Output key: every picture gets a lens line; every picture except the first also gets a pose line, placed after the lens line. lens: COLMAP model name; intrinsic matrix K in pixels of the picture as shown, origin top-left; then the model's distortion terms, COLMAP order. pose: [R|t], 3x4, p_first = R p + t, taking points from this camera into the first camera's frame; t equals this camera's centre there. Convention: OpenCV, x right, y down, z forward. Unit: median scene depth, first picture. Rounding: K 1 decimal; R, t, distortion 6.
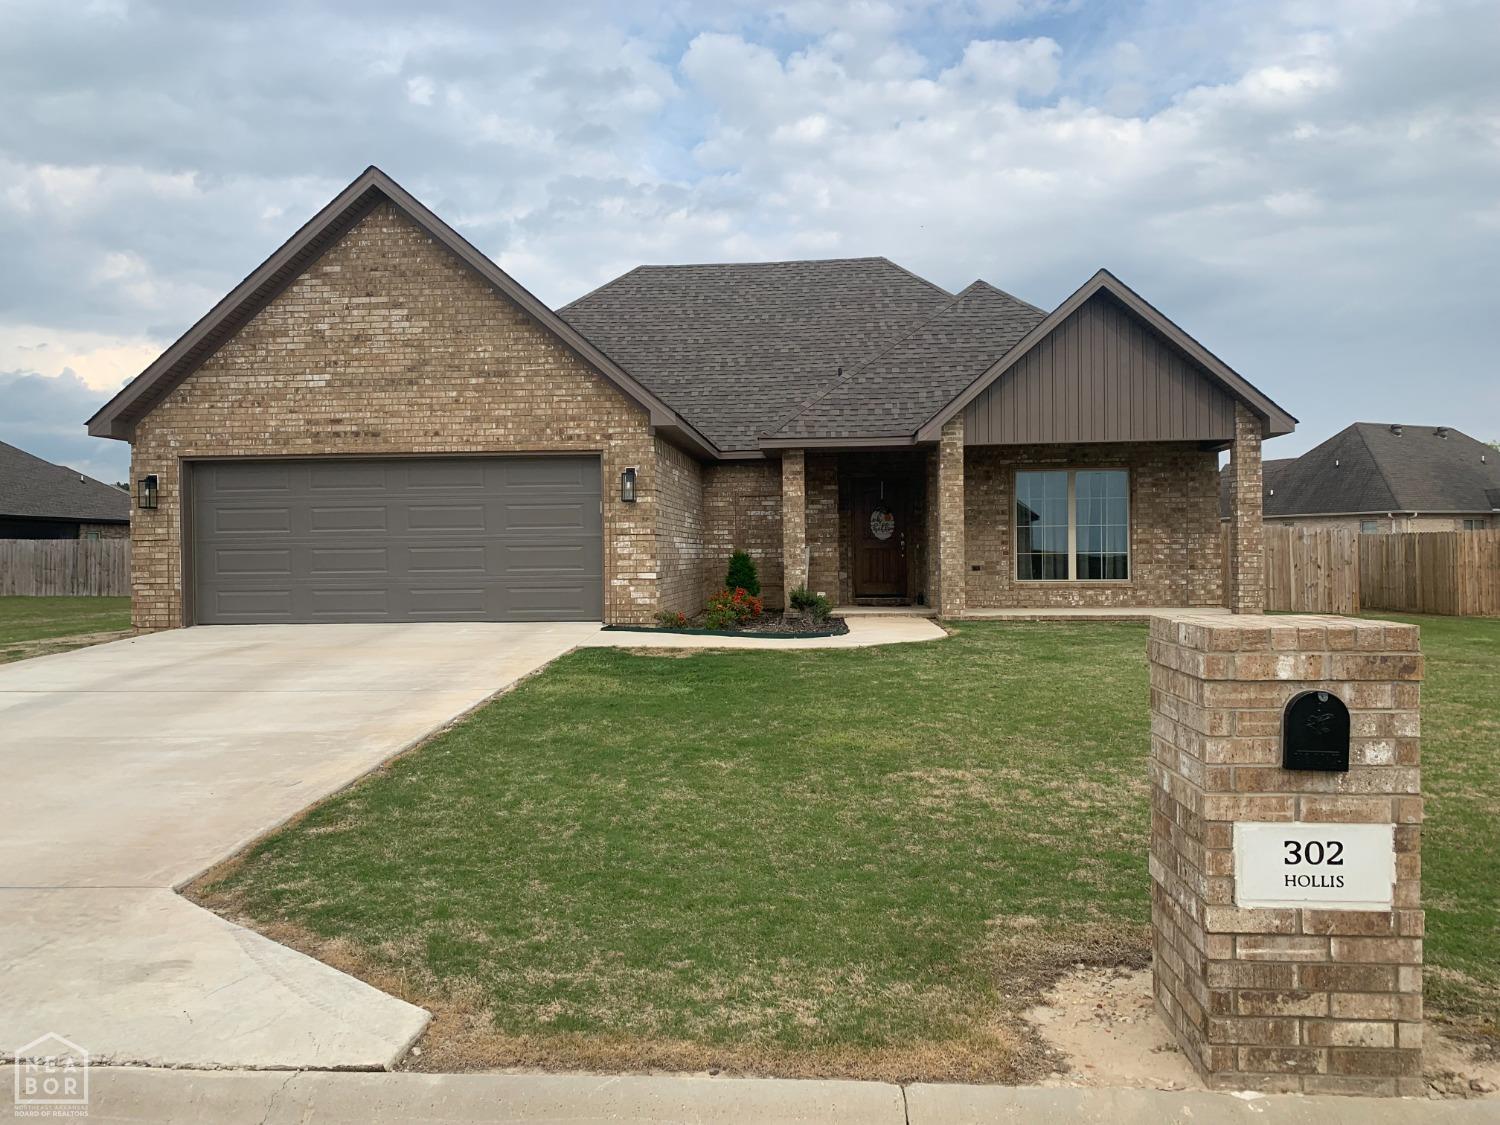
lens RADIAL K [[1132.3, 0, 751.4], [0, 1132.3, 561.1], [0, 0, 1]] dist [0.022877, -0.012519]
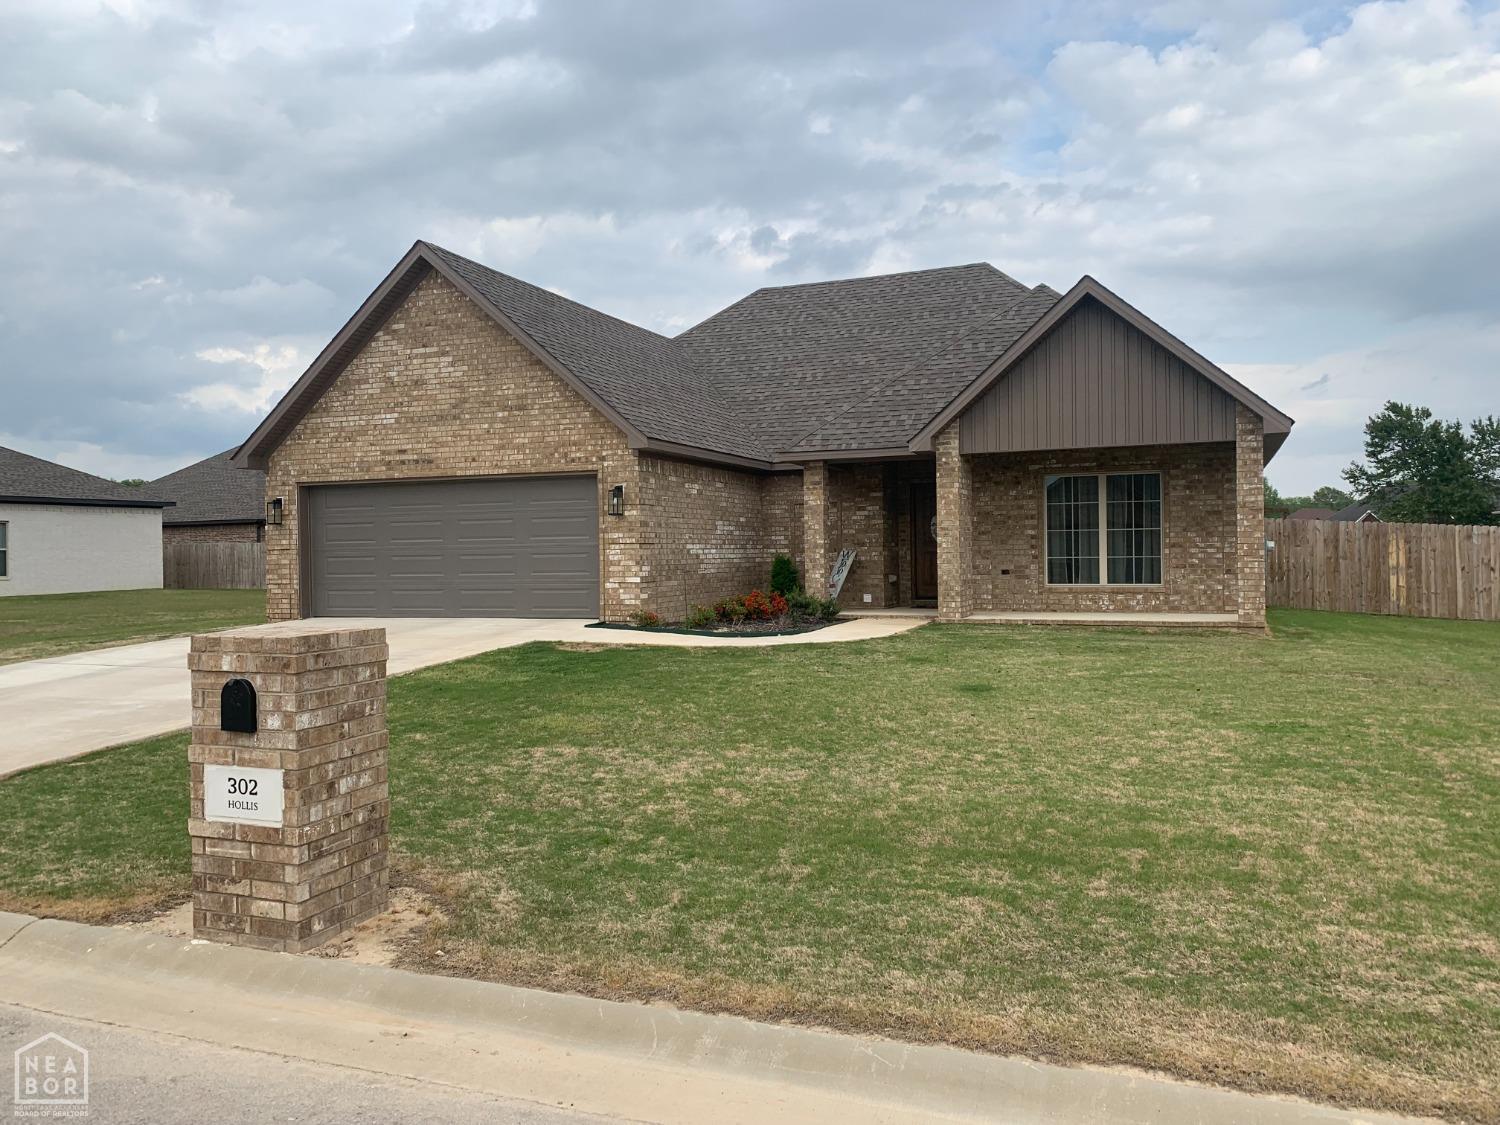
lens RADIAL K [[1132.3, 0, 748.6], [0, 1132.3, 560.5], [0, 0, 1]] dist [0.022877, -0.012519]
pose [[0.955202, -0.000150, -0.295955, 0.348366], [0.001343, 0.999992, 0.003829, -0.010469], [0.295952, -0.004055, 0.955194, -0.052261]]
